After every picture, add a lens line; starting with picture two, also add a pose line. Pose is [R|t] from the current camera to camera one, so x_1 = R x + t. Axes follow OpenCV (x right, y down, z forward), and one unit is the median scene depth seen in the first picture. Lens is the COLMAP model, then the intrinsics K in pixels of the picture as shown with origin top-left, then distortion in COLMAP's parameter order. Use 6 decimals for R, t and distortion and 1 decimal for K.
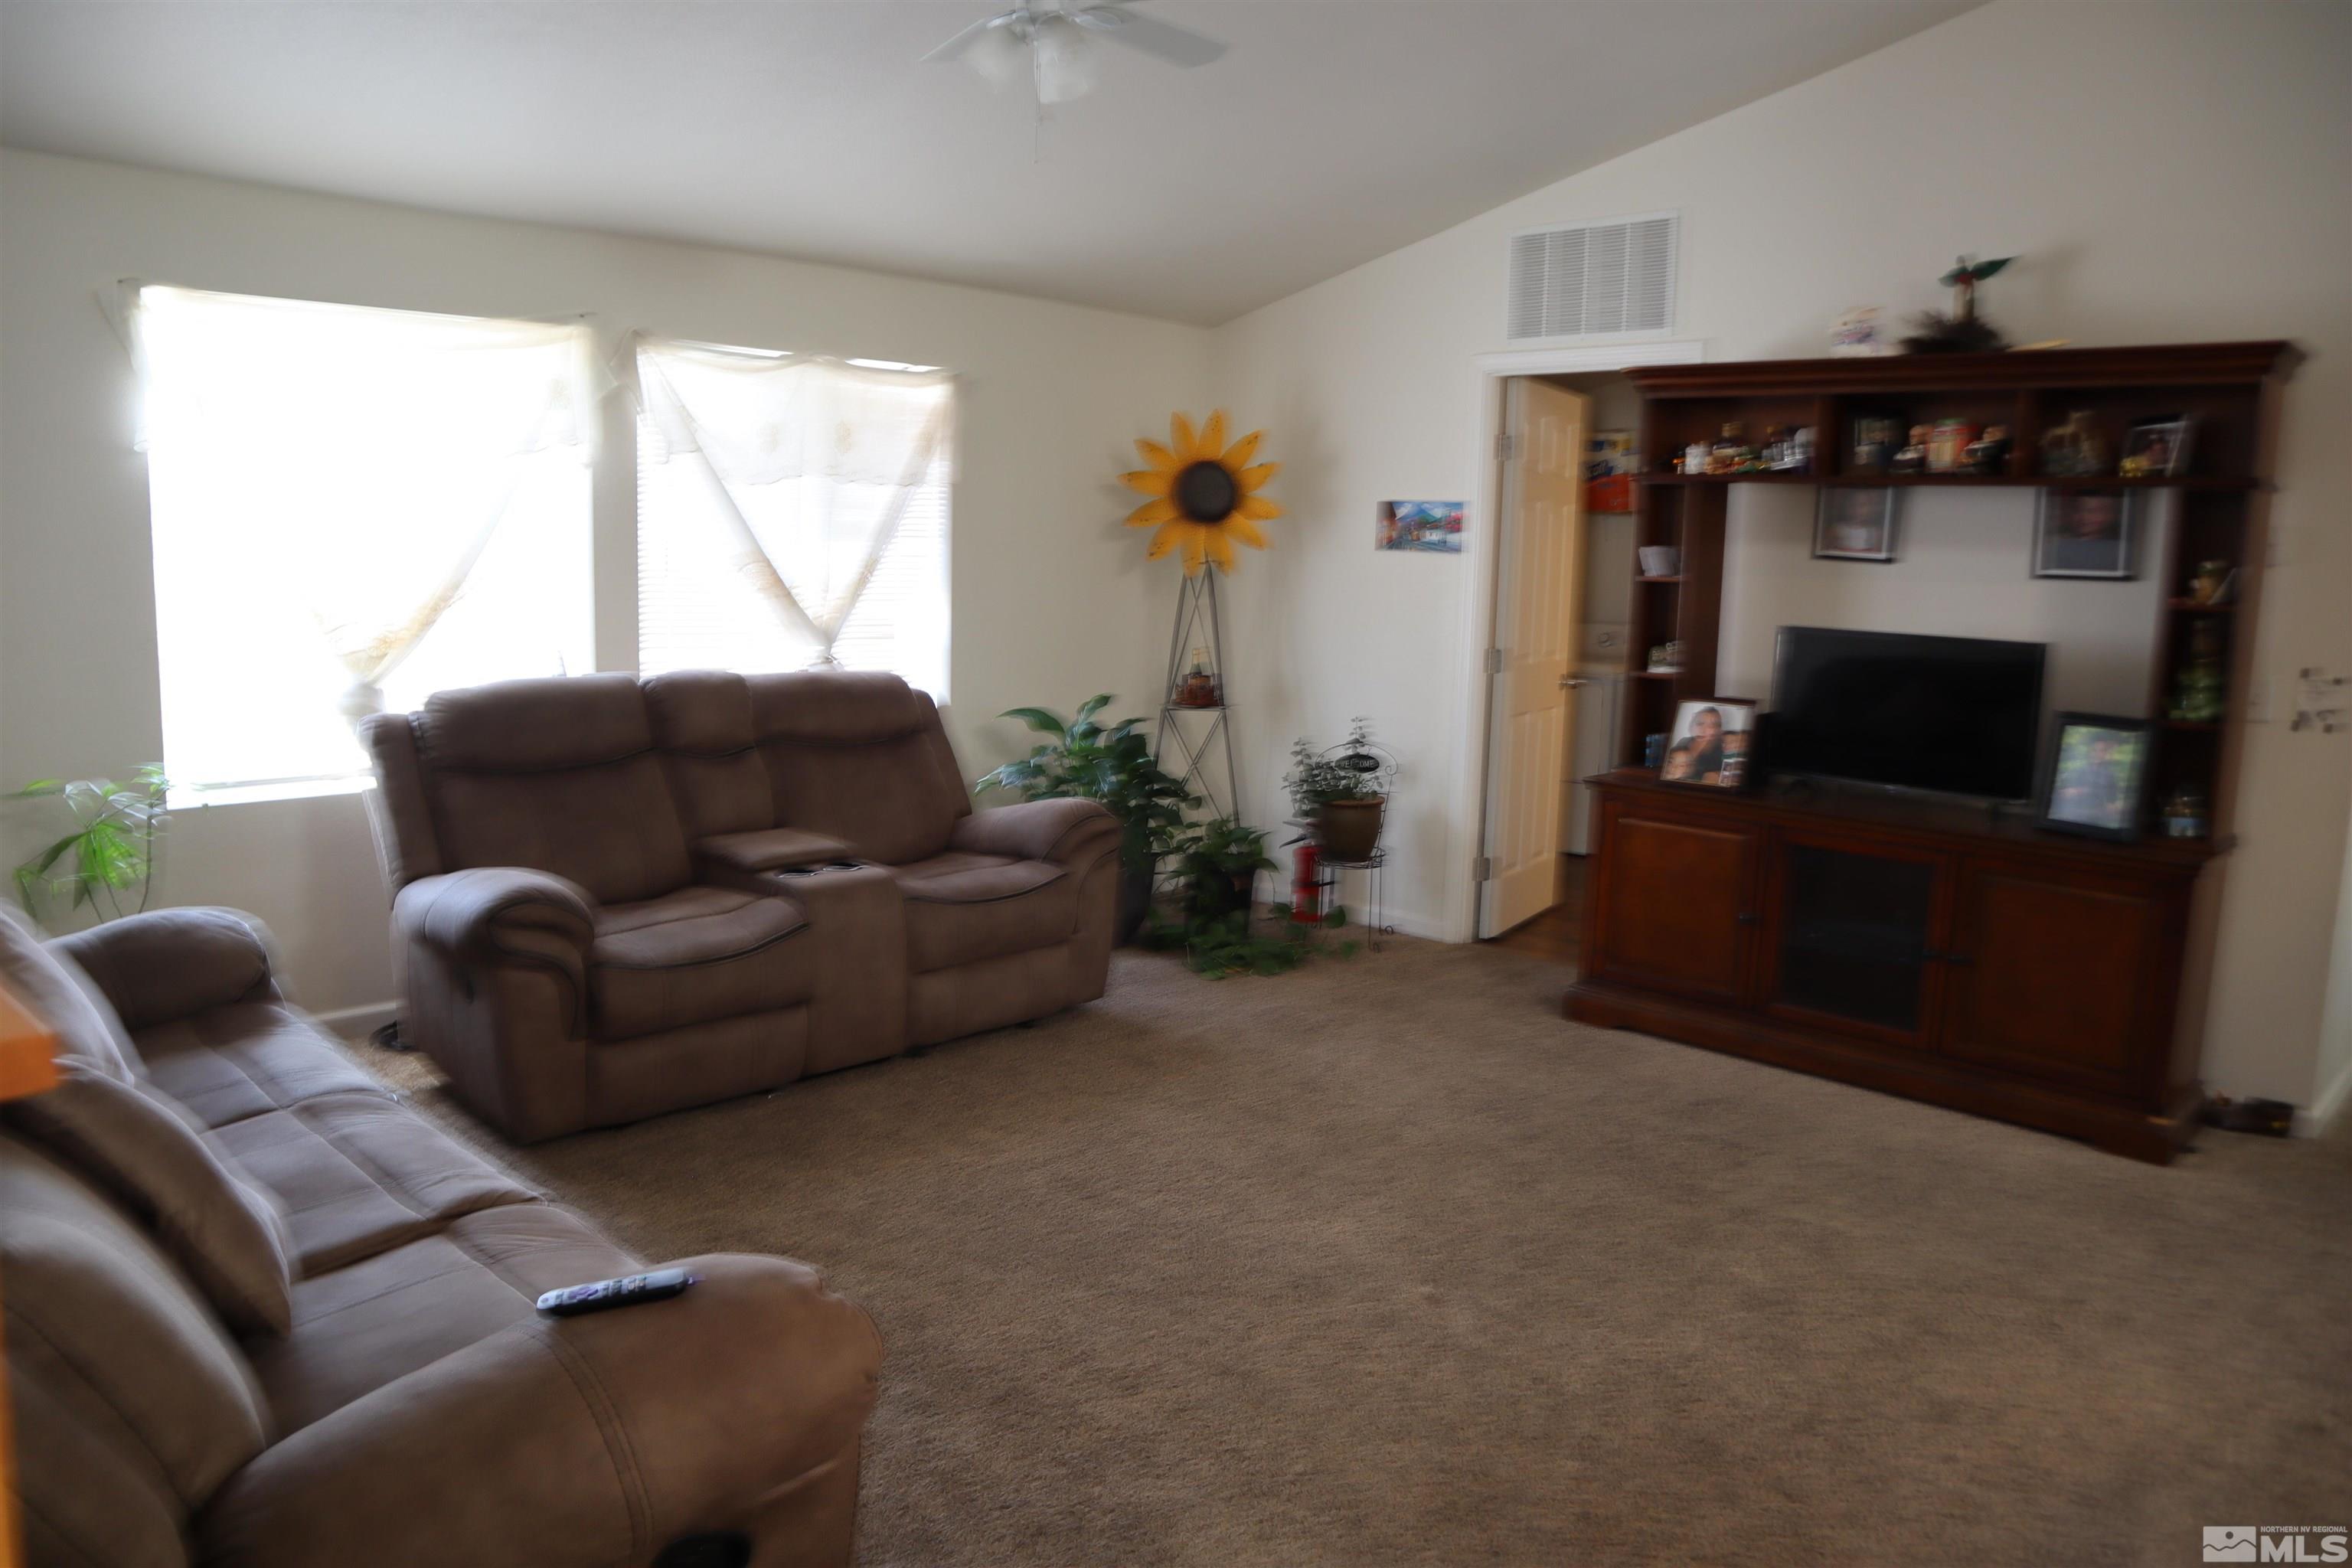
lens RADIAL K [[1631.5, 0, 1174.8], [0, 1631.5, 785.0], [0, 0, 1]] dist [-0.111674, 0.049762]
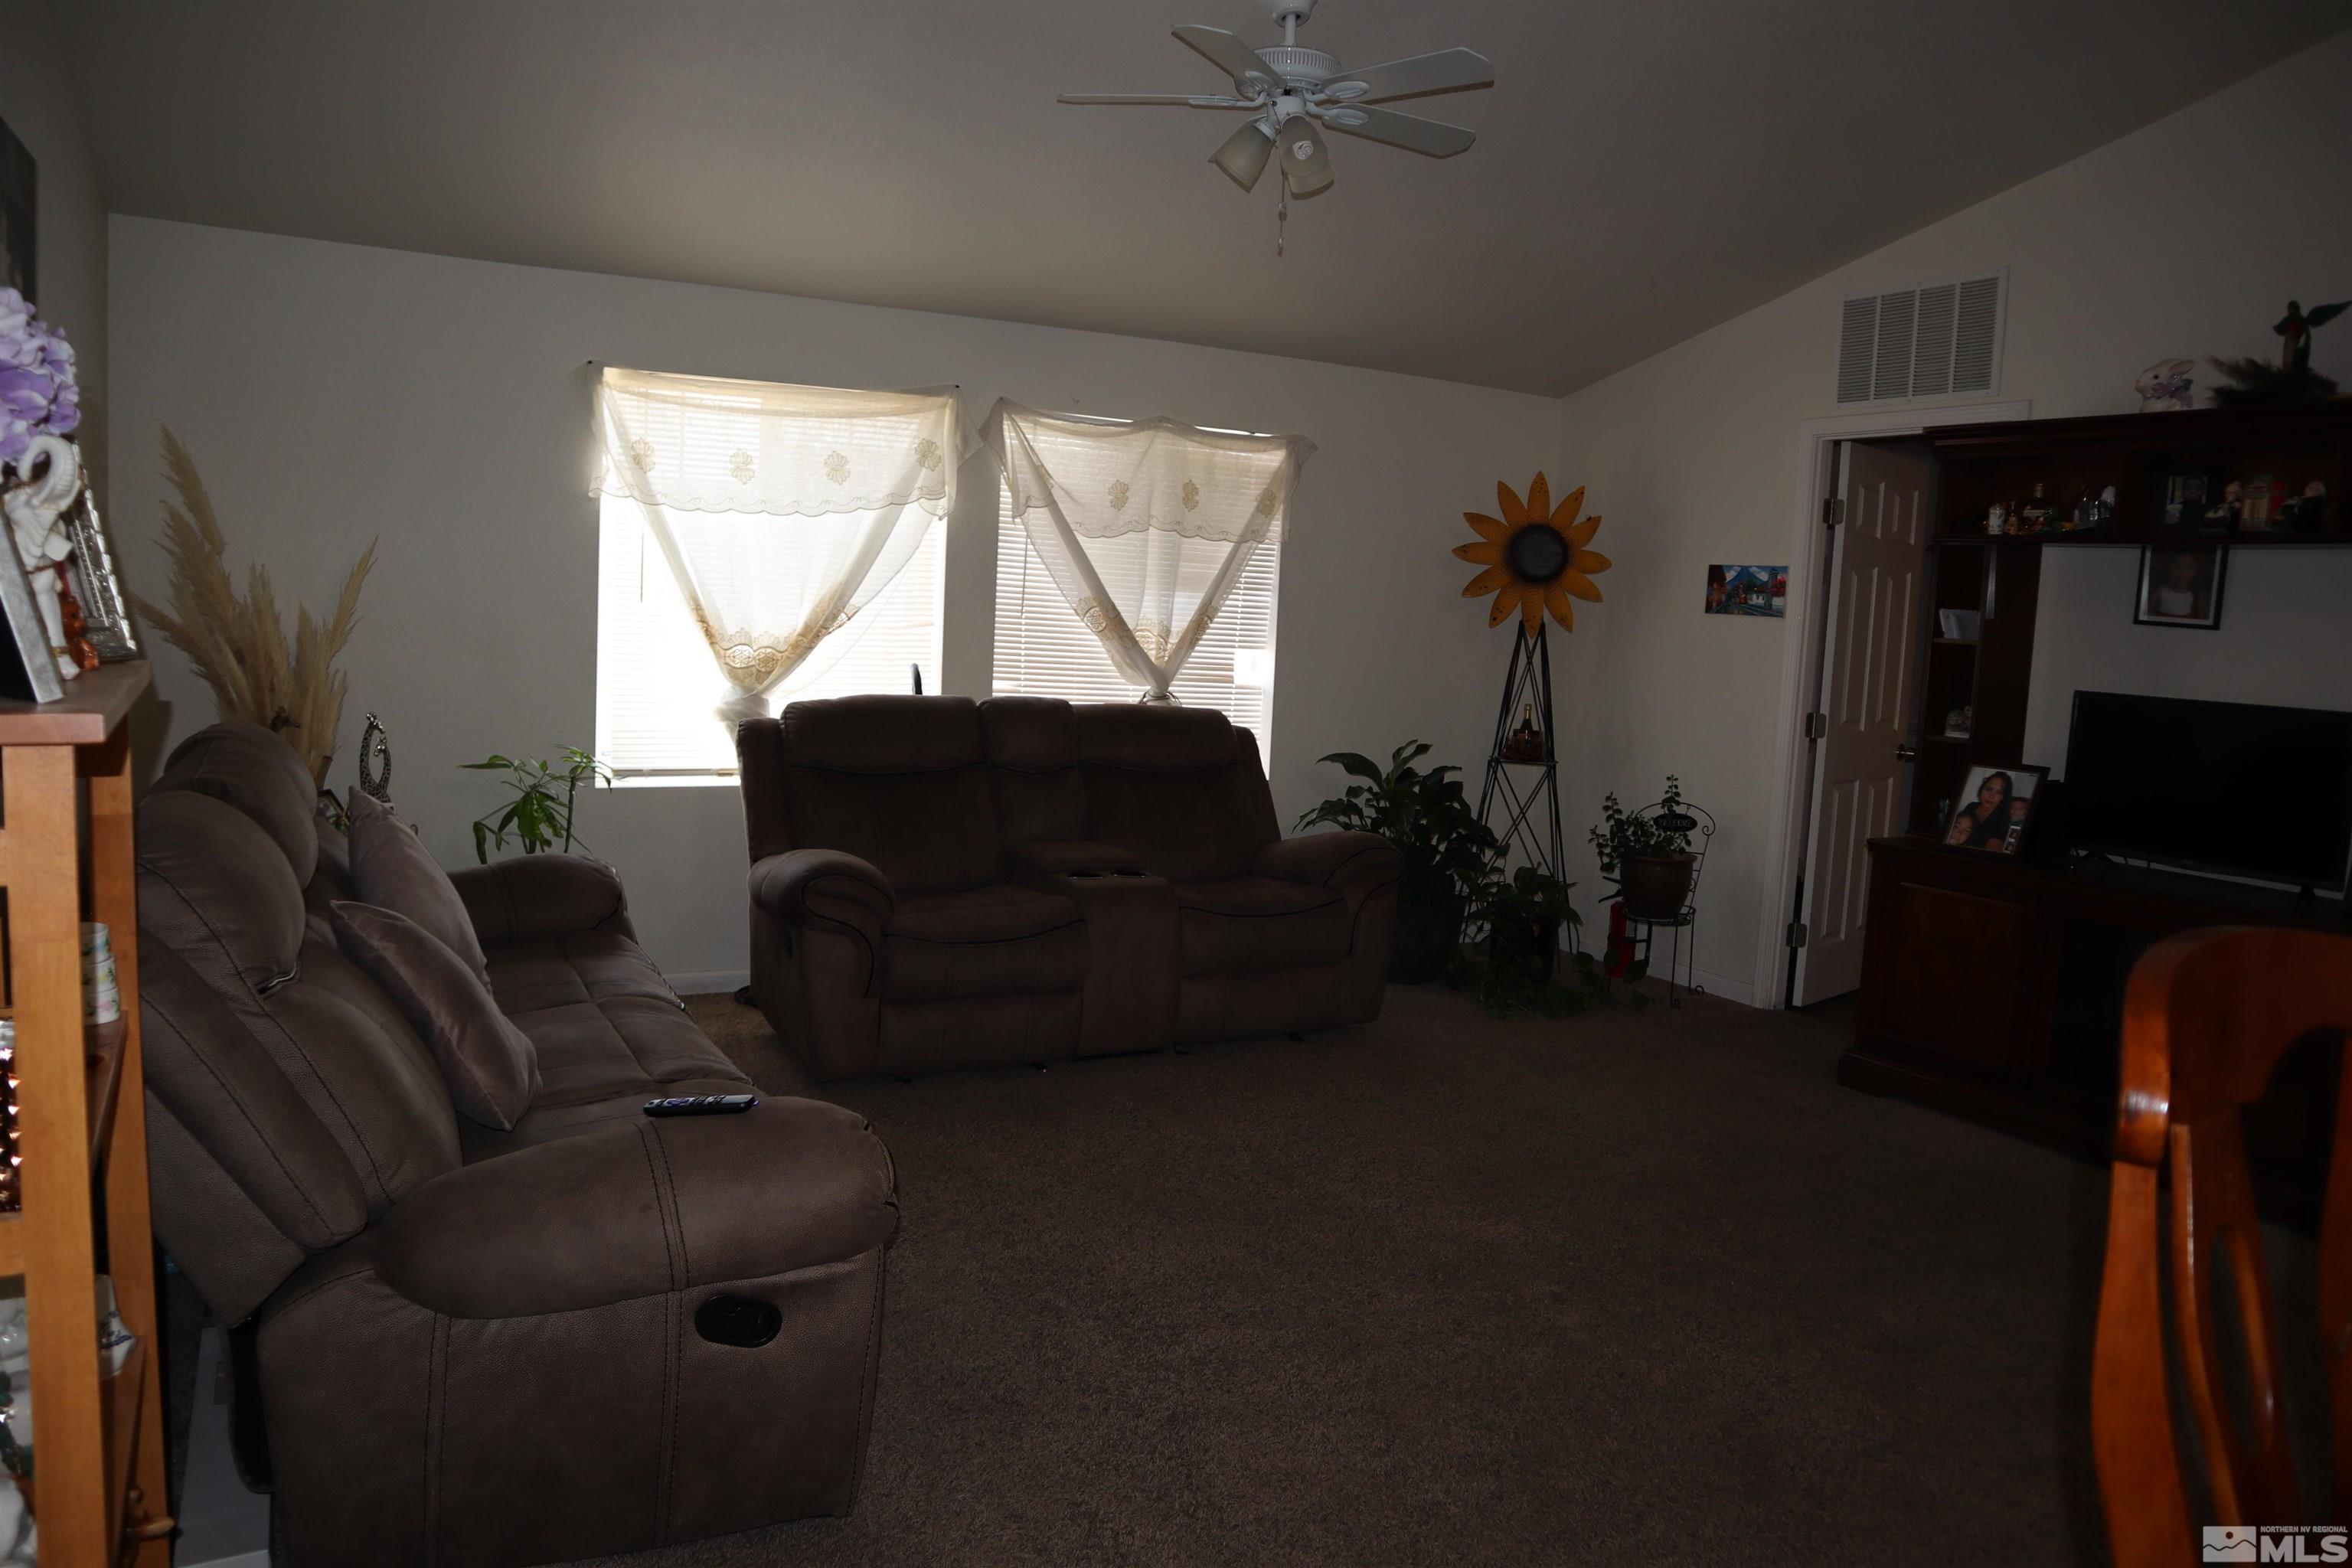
lens RADIAL K [[1631.5, 0, 1176.7], [0, 1631.5, 788.0], [0, 0, 1]] dist [-0.111674, 0.049762]
pose [[0.954946, 0.050509, -0.292450, 0.129596], [-0.064606, 0.997159, -0.038738, 0.027850], [0.289662, 0.055887, 0.955496, -0.052593]]
